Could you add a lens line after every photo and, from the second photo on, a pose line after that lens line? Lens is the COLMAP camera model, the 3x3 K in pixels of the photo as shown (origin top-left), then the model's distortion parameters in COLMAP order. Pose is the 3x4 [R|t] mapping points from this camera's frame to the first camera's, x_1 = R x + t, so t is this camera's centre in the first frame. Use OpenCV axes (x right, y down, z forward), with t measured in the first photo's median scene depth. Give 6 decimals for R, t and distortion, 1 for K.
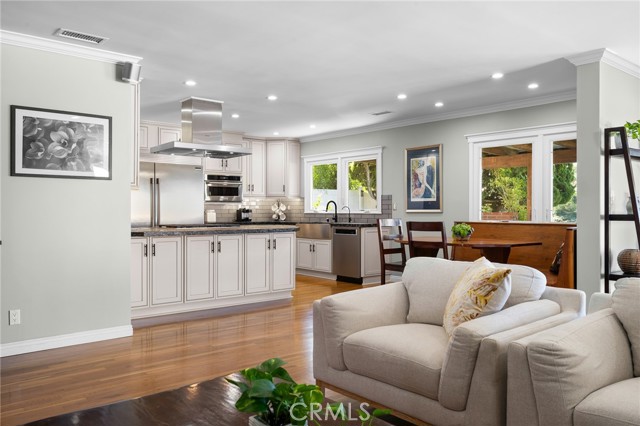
lens RADIAL K [[500.9, 0, 320.0], [0, 500.9, 213.0], [0, 0, 1]] dist [-0.001703, 0.005912]
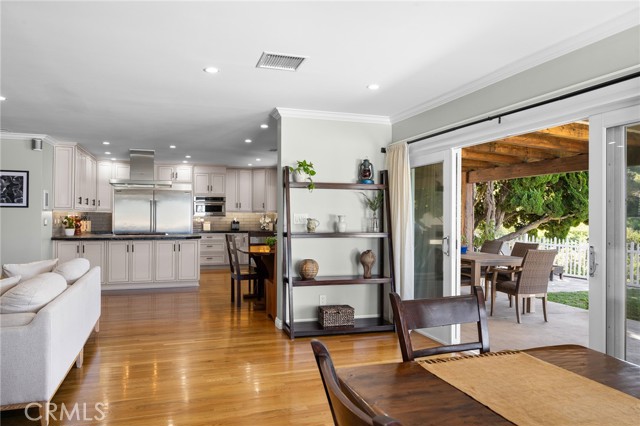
lens RADIAL K [[448.1, 0, 320.0], [0, 448.1, 213.0], [0, 0, 1]] dist [-0.001813, 0.001548]
pose [[0.928068, 0.001657, -0.372406, 0.620722], [-0.007092, 0.999887, -0.013224, -0.019084], [0.372342, 0.014914, 0.927976, -0.032691]]
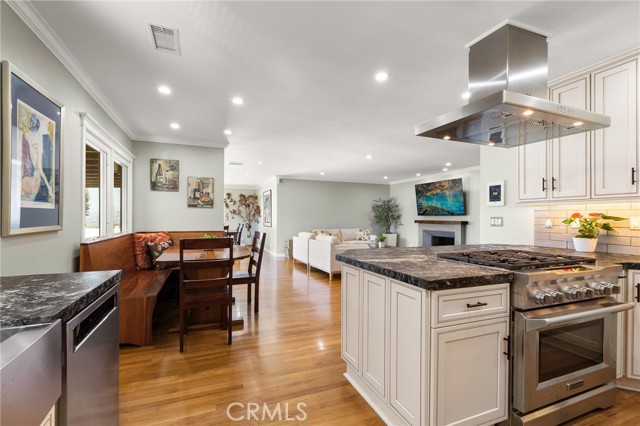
lens RADIAL K [[283.6, 0, 317.2], [0, 283.6, 216.2], [0, 0, 1]] dist [0.001324, 0.000310]
pose [[-0.948058, -0.007133, 0.318018, -0.110248], [-0.005379, 0.999965, 0.006393, -0.019162], [-0.318052, 0.004350, -0.948063, 1.136214]]
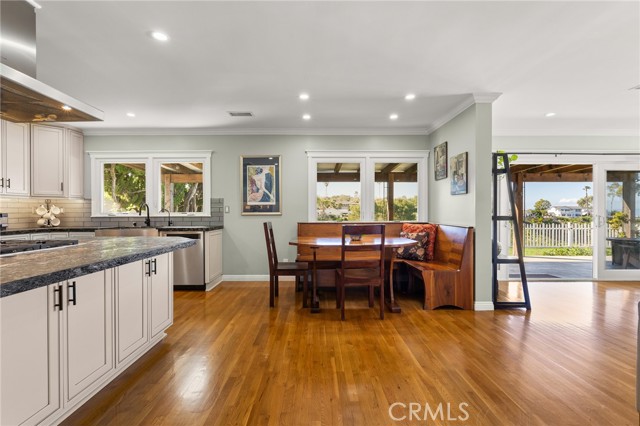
lens RADIAL K [[282.8, 0, 312.6], [0, 282.8, 211.9], [0, 0, 1]] dist [-0.001470, -0.000052]
pose [[0.652014, -0.003229, 0.758200, -0.192005], [0.007682, 0.999968, -0.002348, -0.005401], [-0.758168, 0.007356, 0.652018, 0.492941]]
